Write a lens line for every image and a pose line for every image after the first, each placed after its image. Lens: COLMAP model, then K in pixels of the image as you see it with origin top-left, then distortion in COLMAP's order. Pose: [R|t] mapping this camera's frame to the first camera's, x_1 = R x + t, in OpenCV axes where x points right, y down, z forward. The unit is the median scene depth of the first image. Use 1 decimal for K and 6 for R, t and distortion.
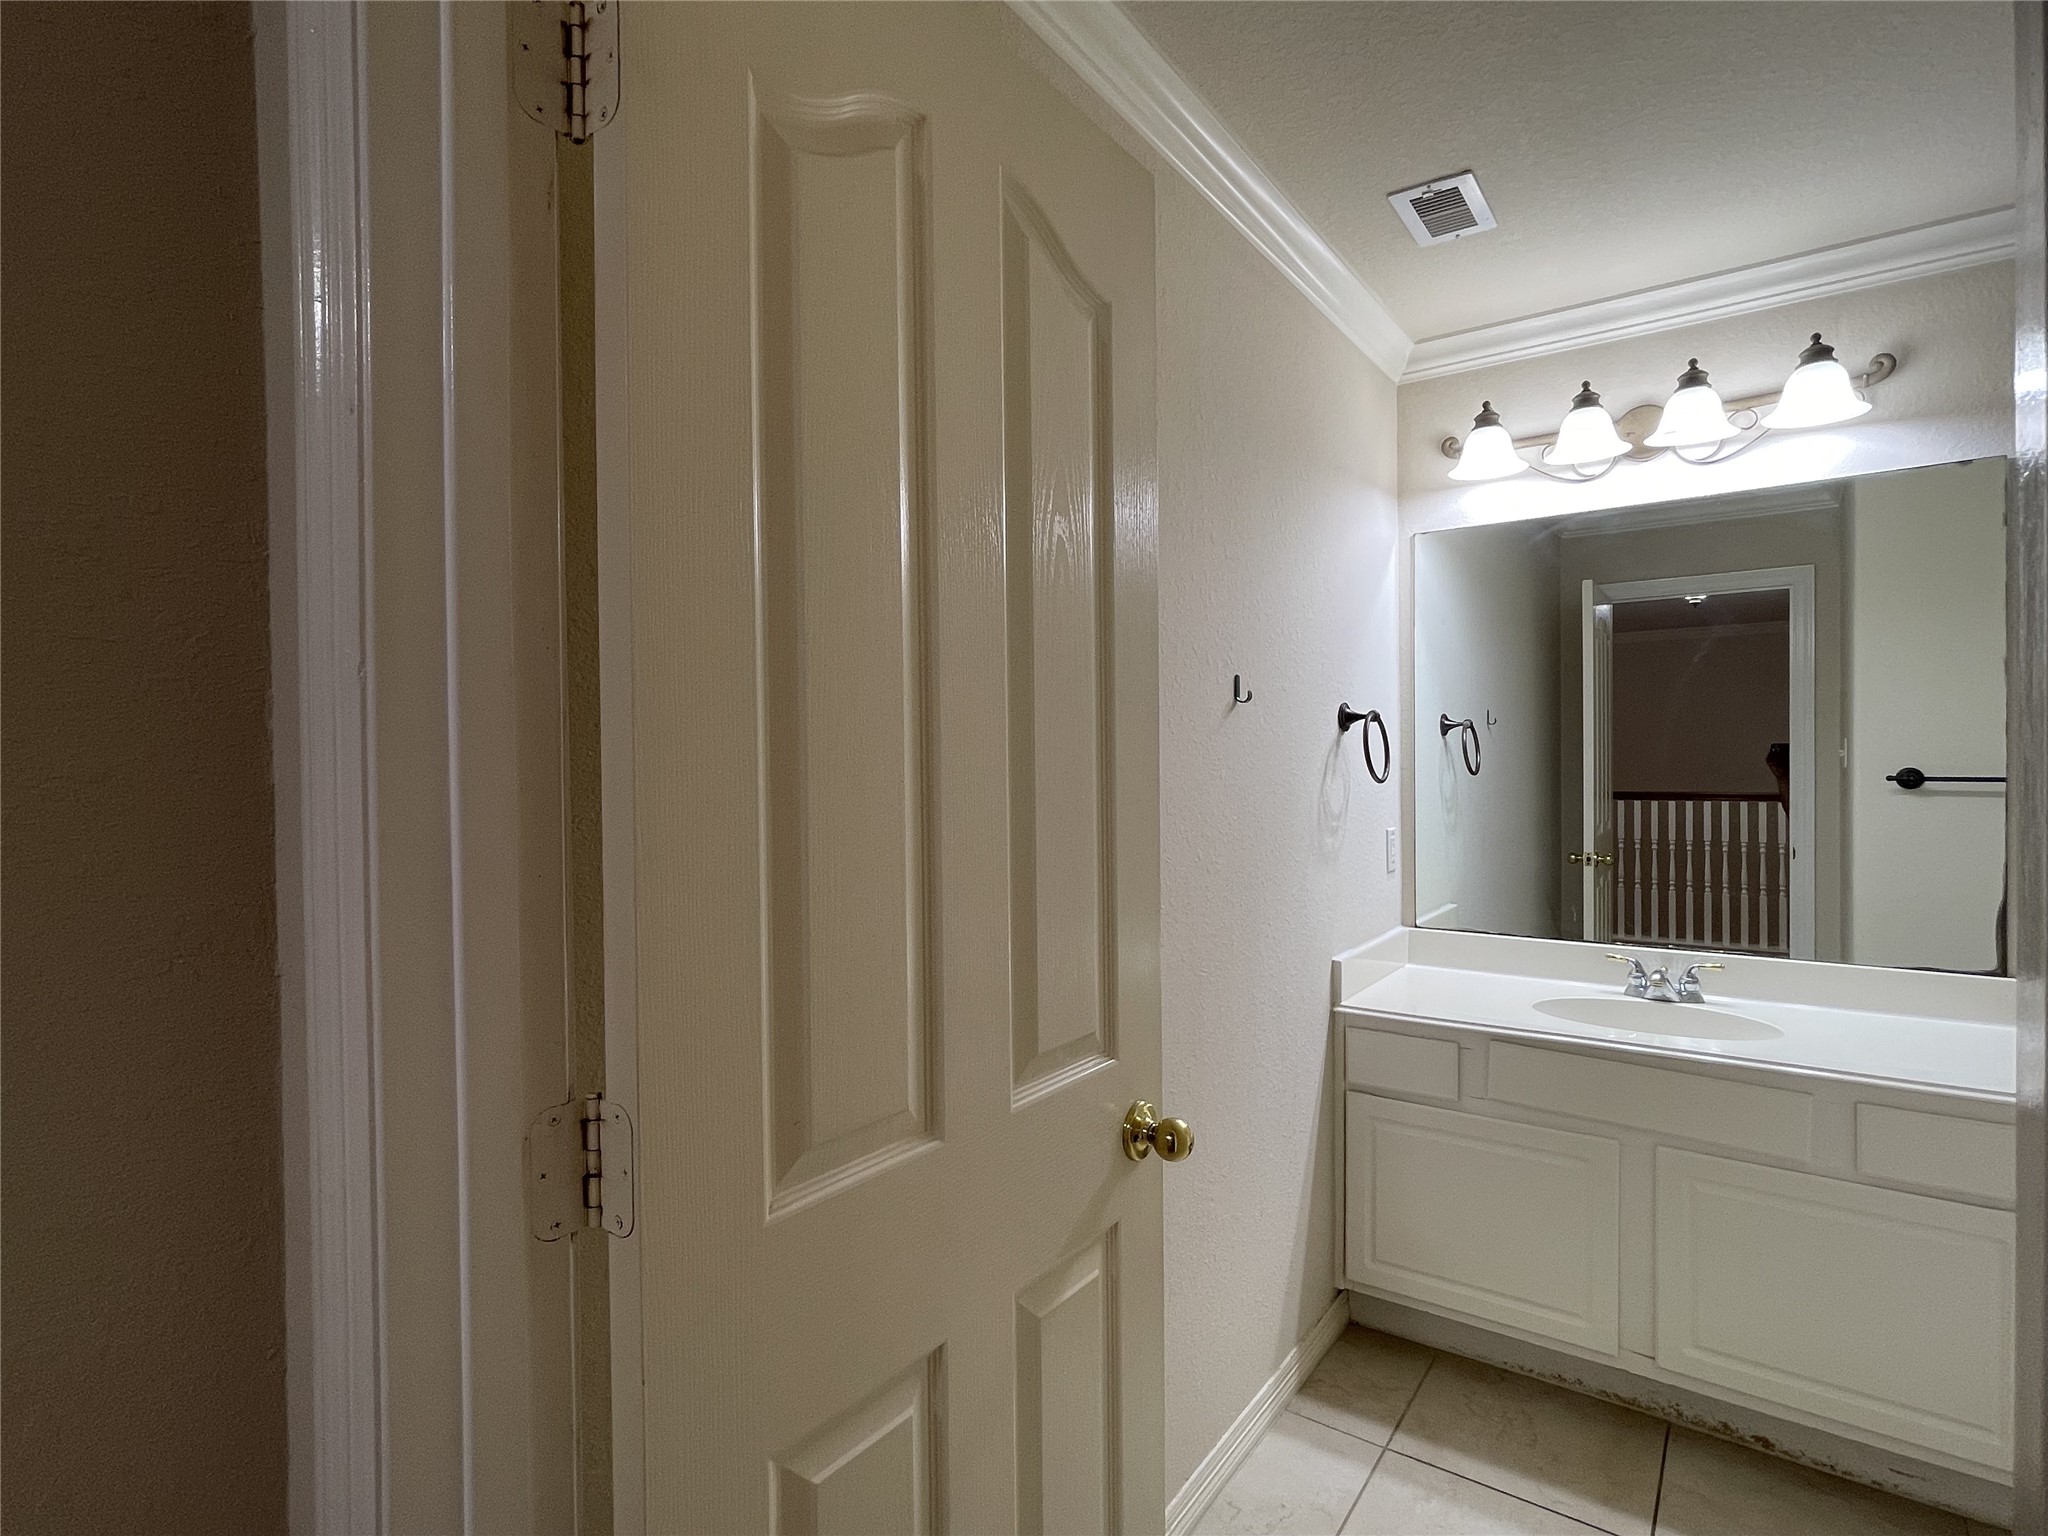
lens RADIAL K [[1023.5, 0, 1023.4], [0, 1023.5, 761.5], [0, 0, 1]] dist [0.001527, 0.000177]
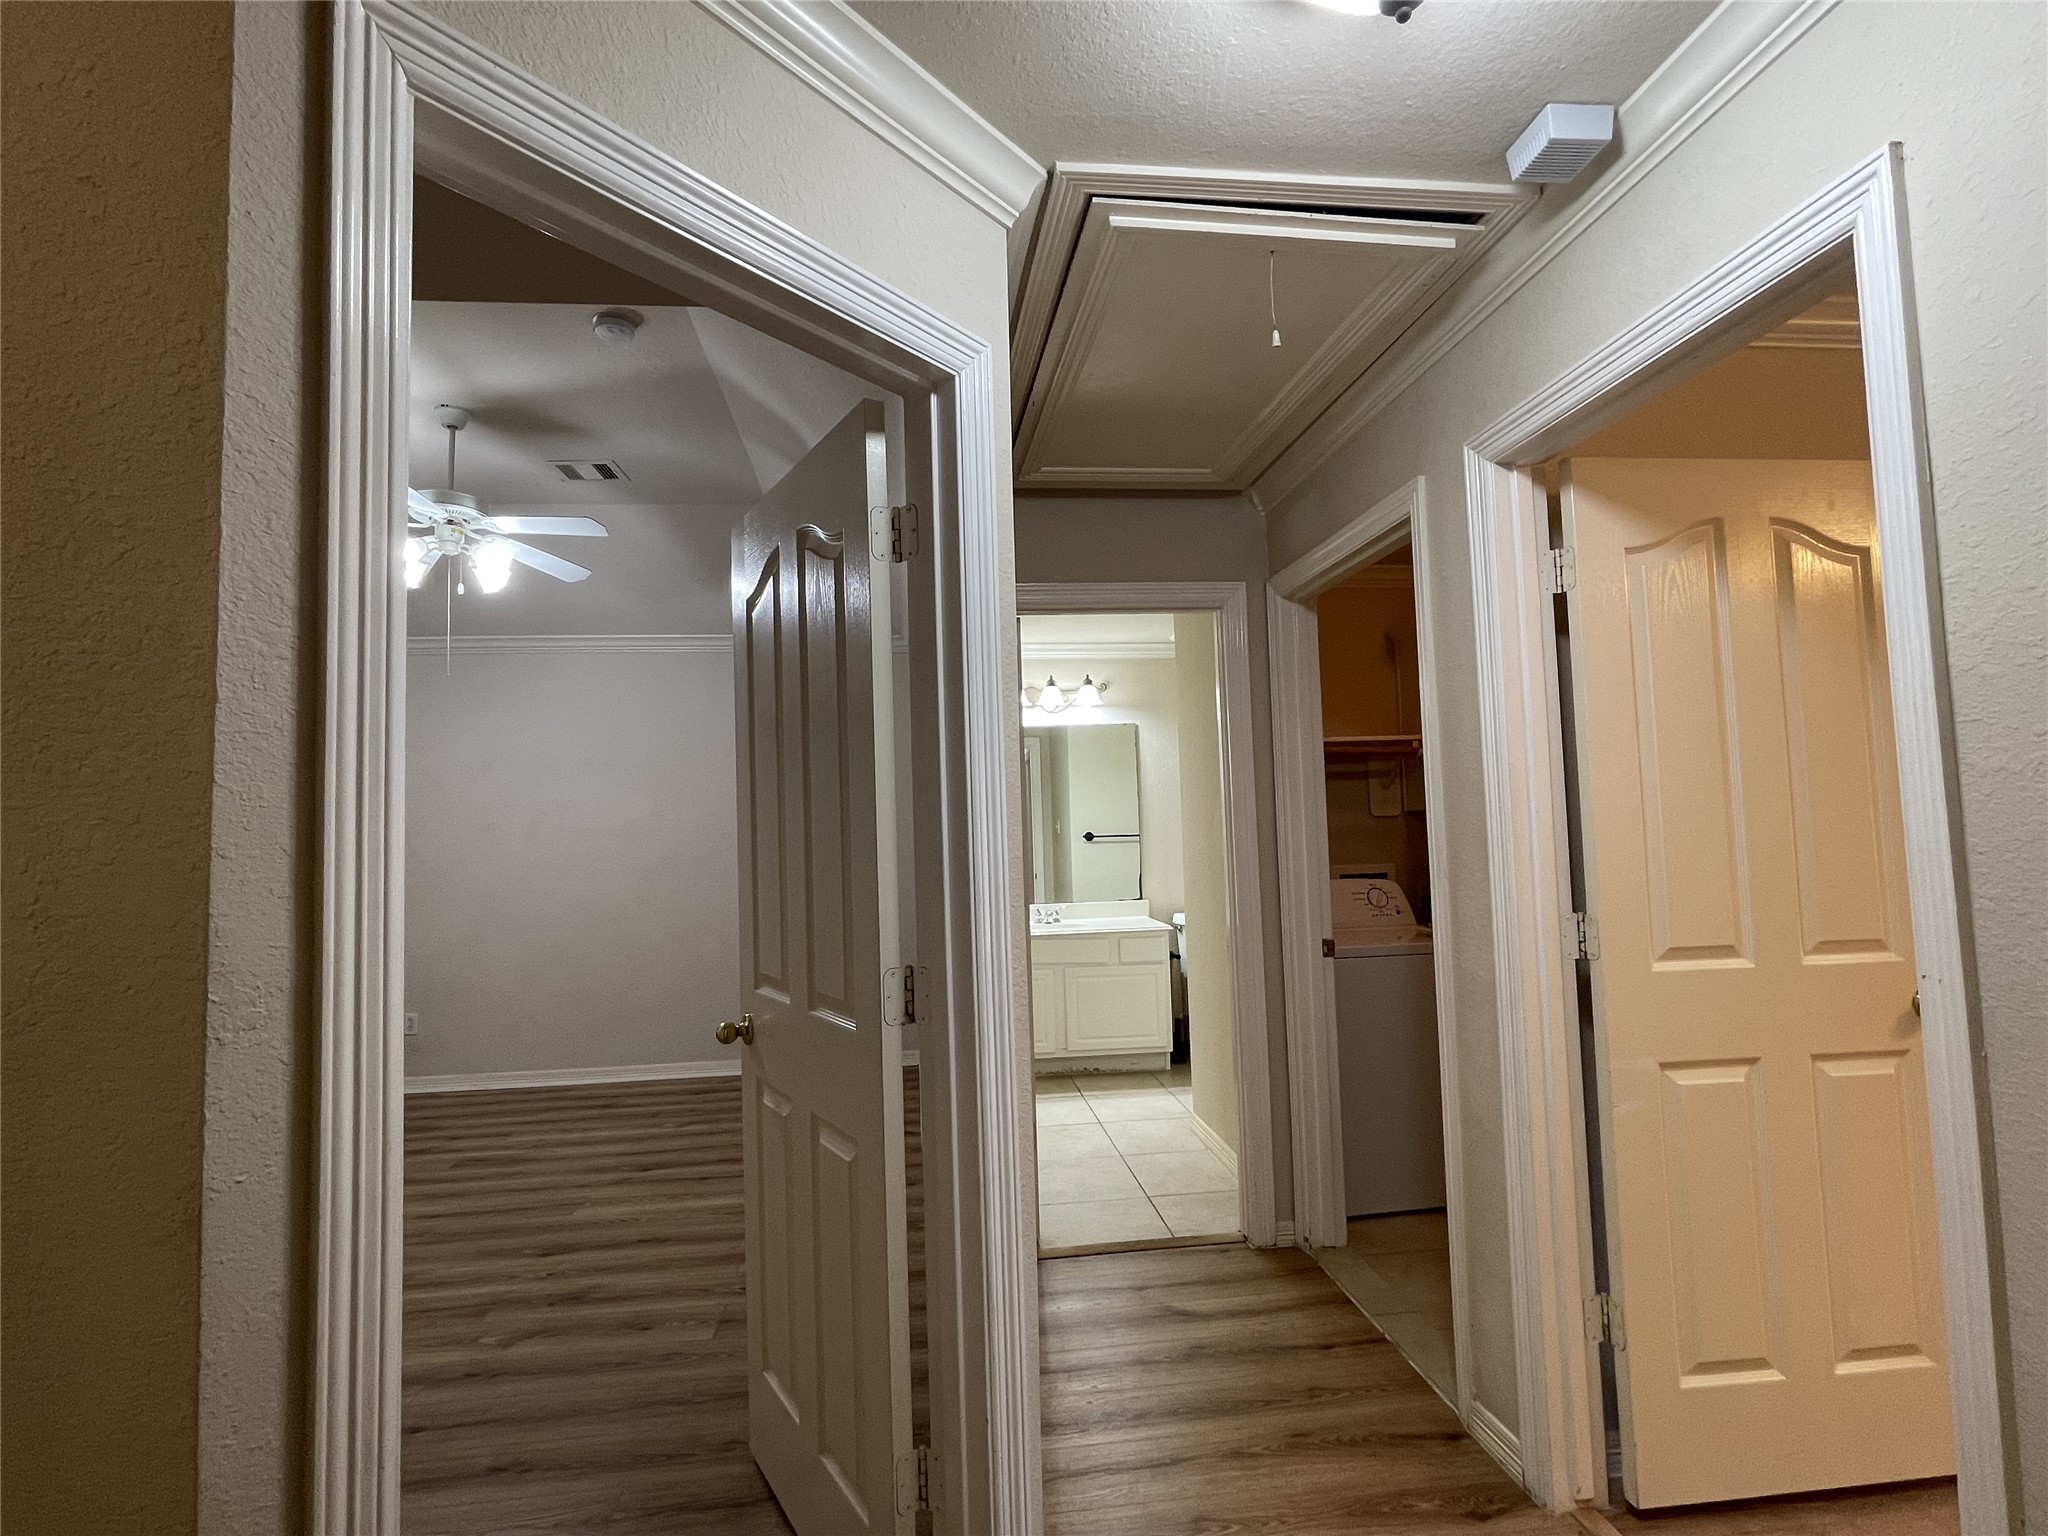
lens RADIAL K [[990.2, 0, 1019.1], [0, 990.2, 773.4], [0, 0, 1]] dist [0.024277, 0.000162]
pose [[0.728120, 0.019452, 0.685174, -1.147647], [0.033878, 0.997354, -0.064316, 0.019142], [-0.684612, 0.070042, 0.725535, -0.775176]]
